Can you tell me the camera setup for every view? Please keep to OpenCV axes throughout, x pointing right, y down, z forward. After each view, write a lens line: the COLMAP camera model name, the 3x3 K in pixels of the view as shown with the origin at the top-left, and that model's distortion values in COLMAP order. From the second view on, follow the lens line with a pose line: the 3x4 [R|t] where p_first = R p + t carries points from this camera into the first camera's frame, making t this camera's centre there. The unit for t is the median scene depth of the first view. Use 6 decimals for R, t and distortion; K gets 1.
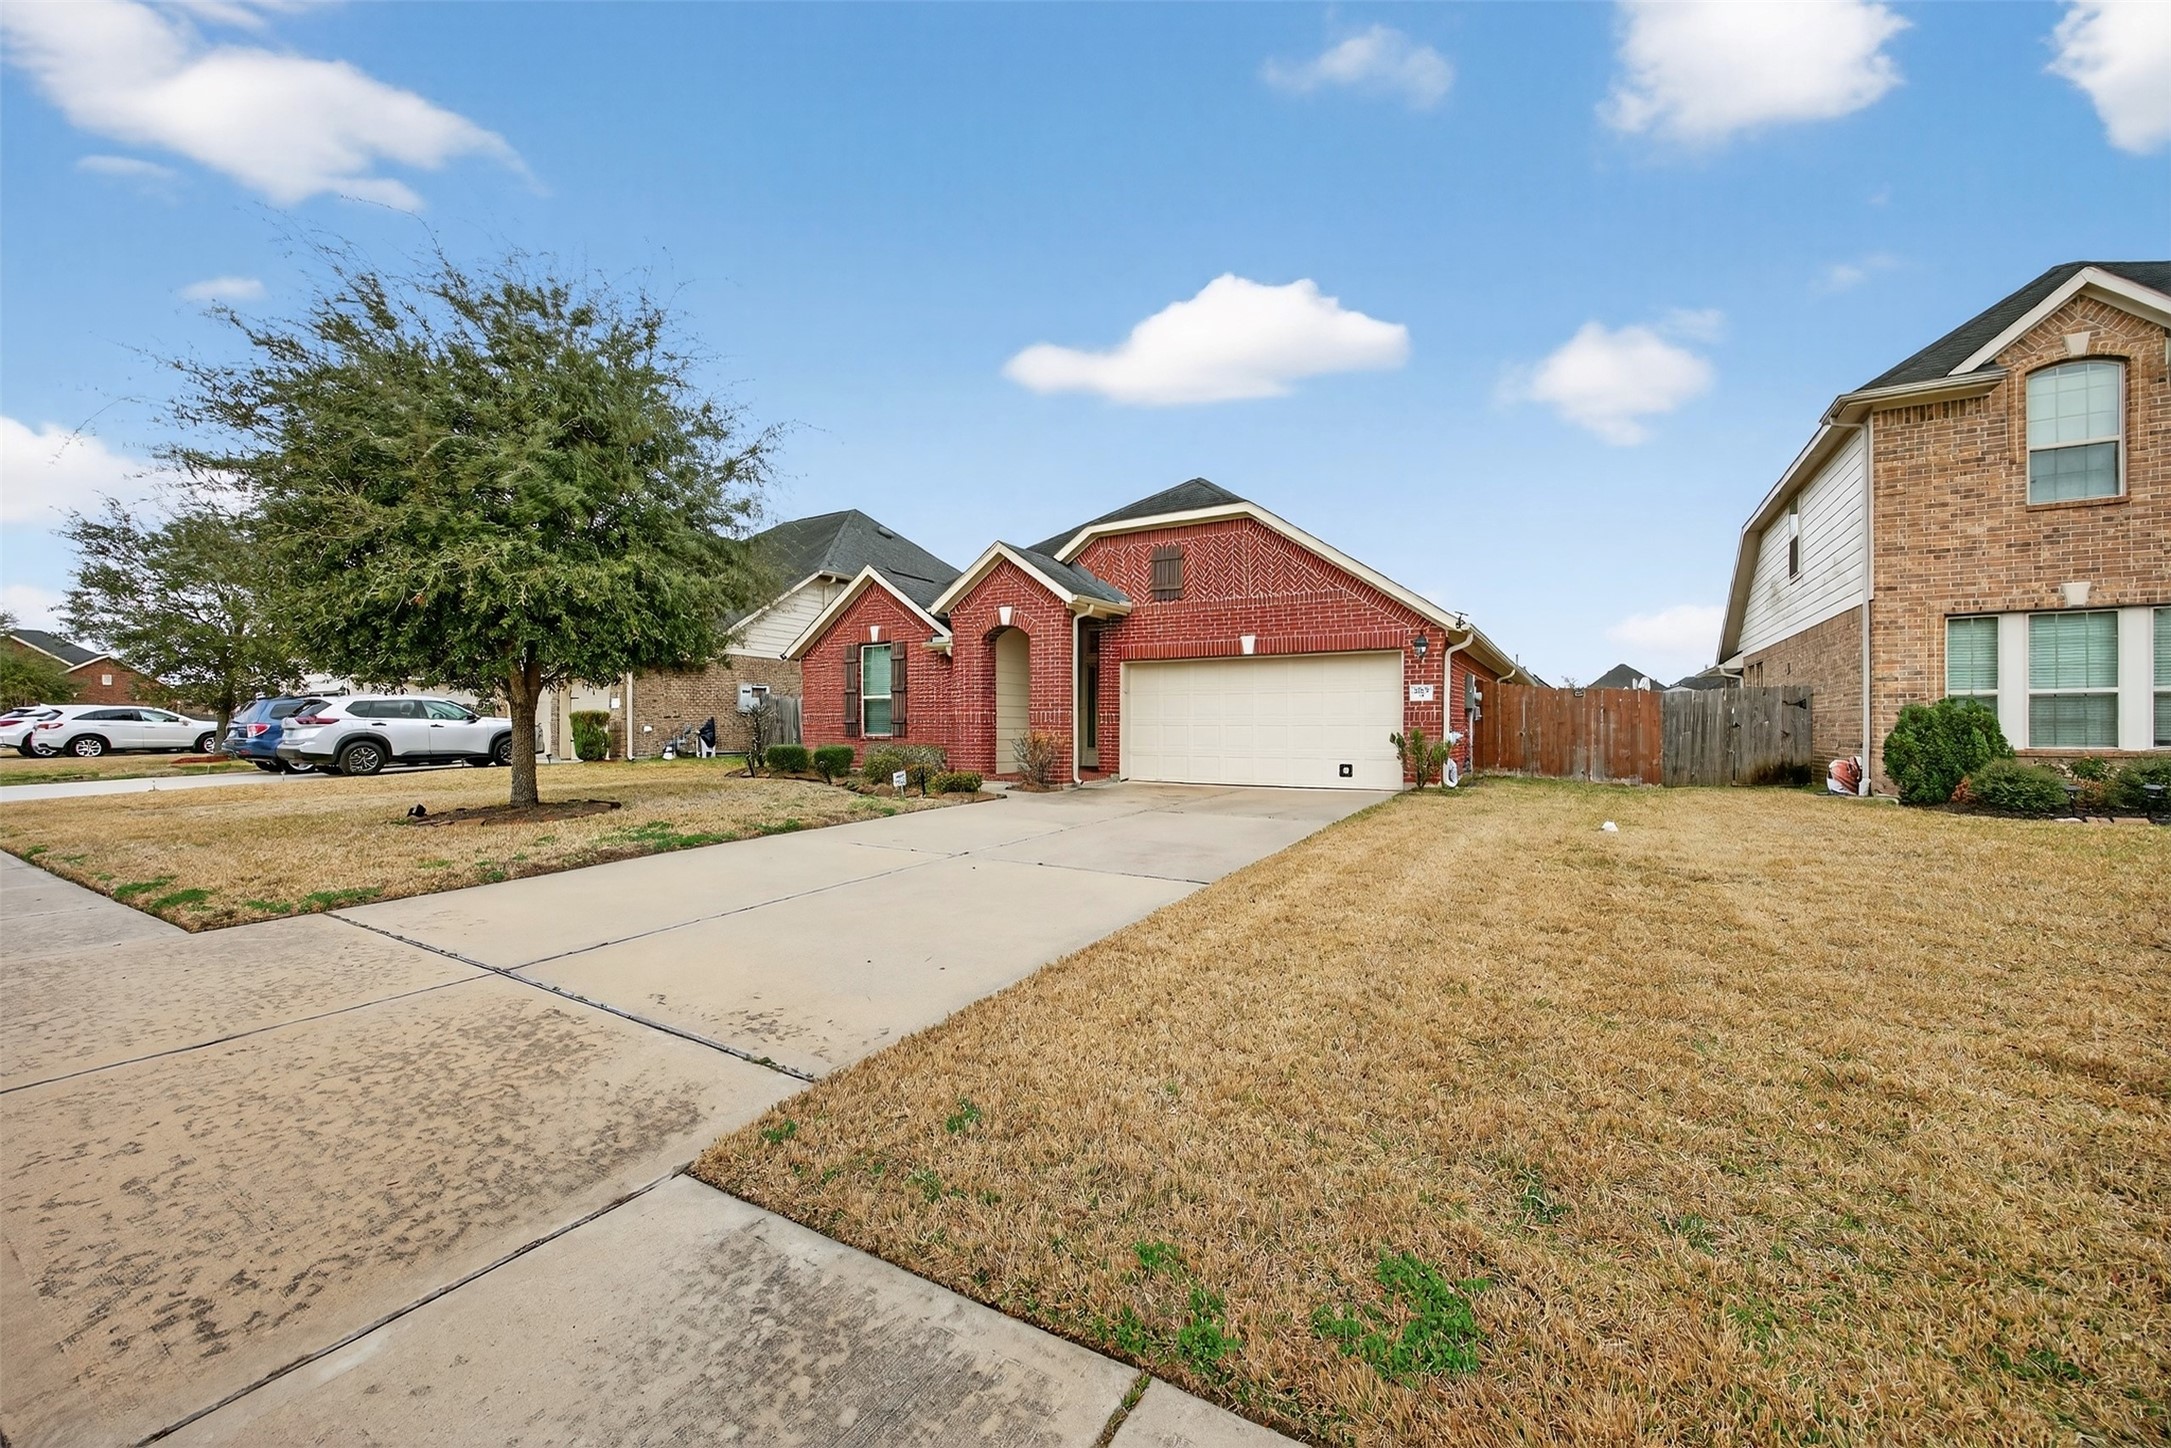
lens RADIAL K [[877.2, 0, 1085.5], [0, 877.2, 724.0], [0, 0, 1]] dist [0.002093, 0.000358]
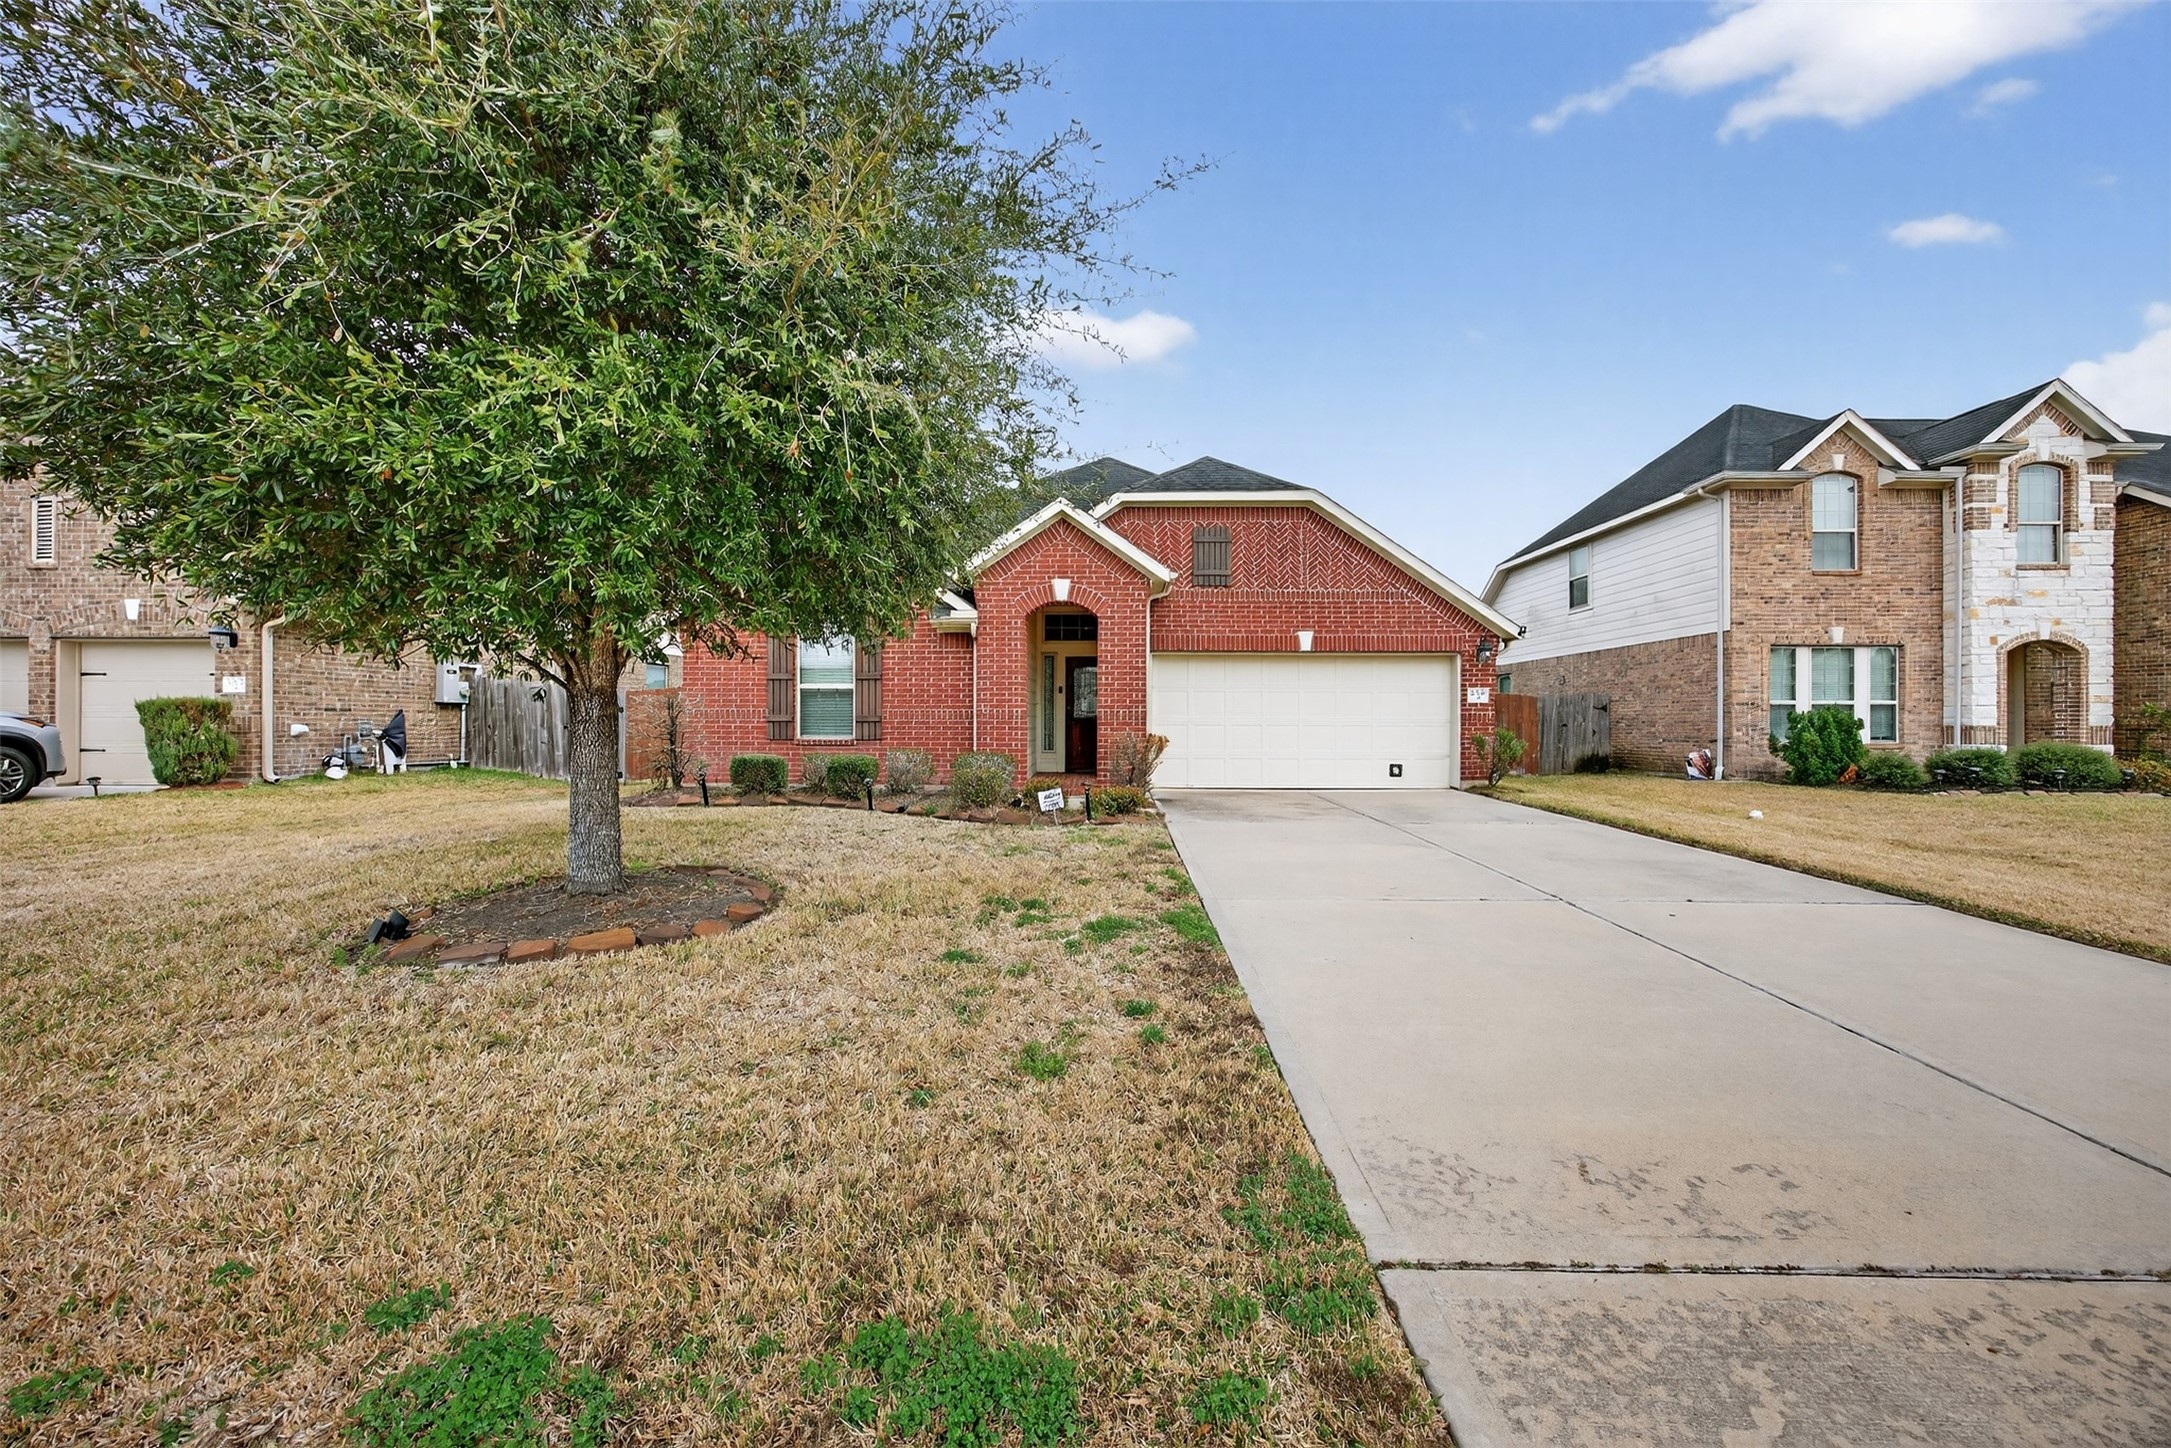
lens RADIAL K [[851.4, 0, 1093.0], [0, 851.4, 720.9], [0, 0, 1]] dist [-0.000752, 0.000310]
pose [[0.859865, 0.002381, 0.510516, -0.500847], [-0.003216, 0.999995, 0.000753, -0.003315], [-0.510511, -0.002289, 0.859868, 0.333586]]
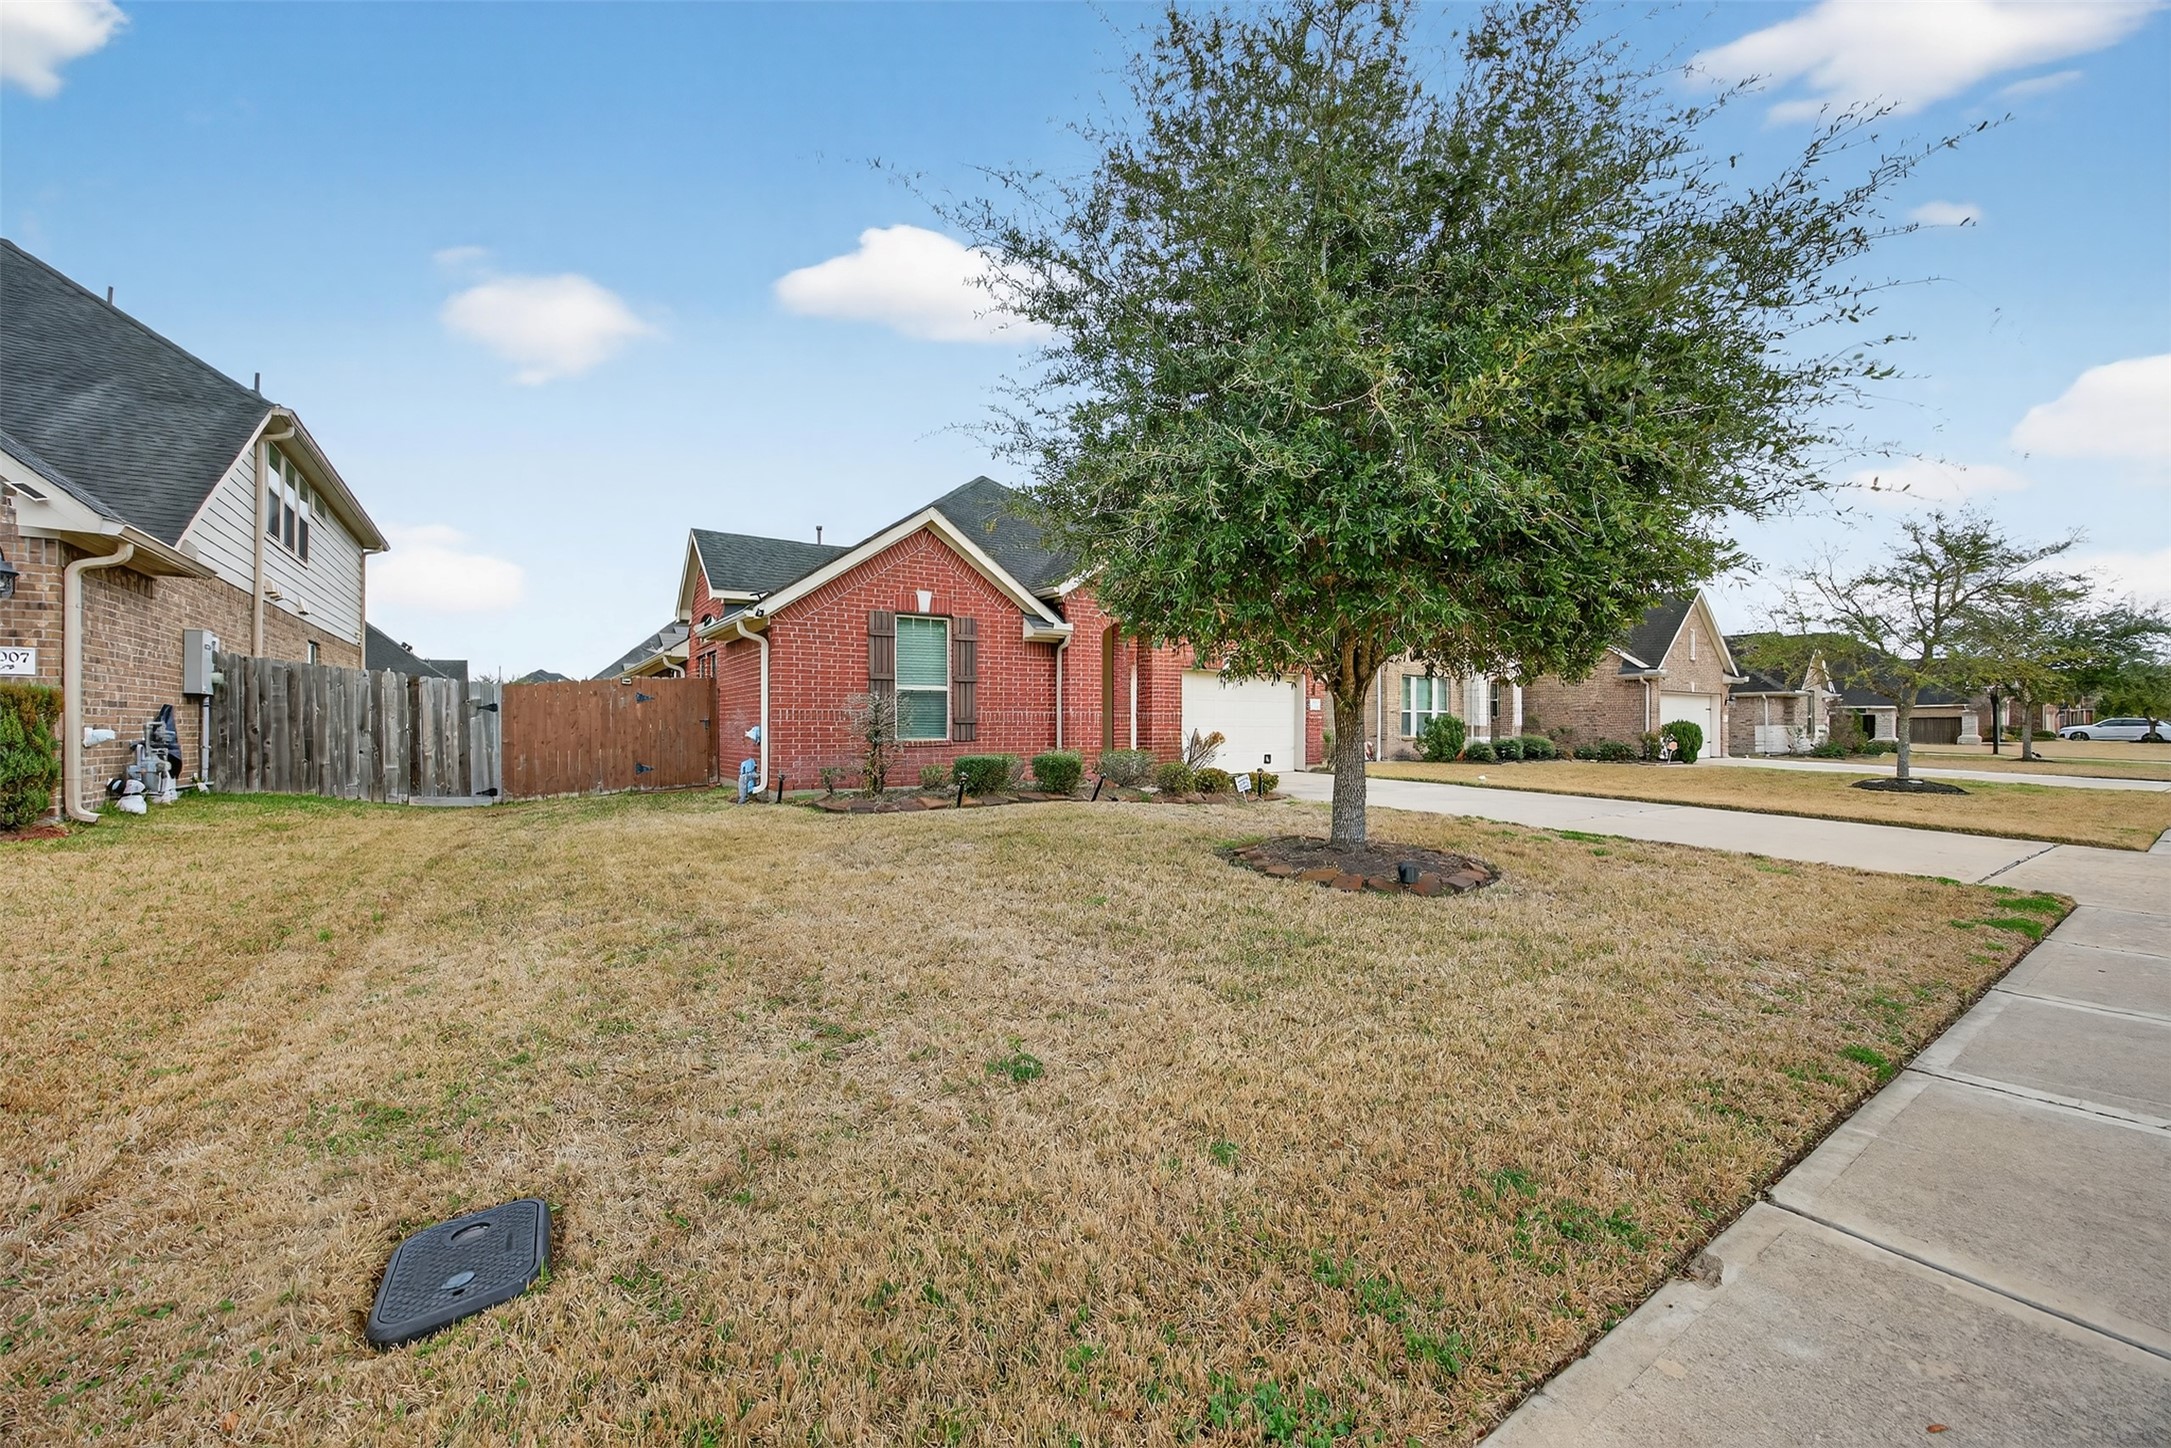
lens RADIAL K [[851.4, 0, 1093.0], [0, 851.4, 720.9], [0, 0, 1]] dist [-0.000752, 0.000310]
pose [[0.400597, 0.003456, 0.916248, -1.021069], [-0.004304, 0.999989, -0.001890, -0.002811], [-0.916244, -0.003186, 0.400607, 0.713611]]
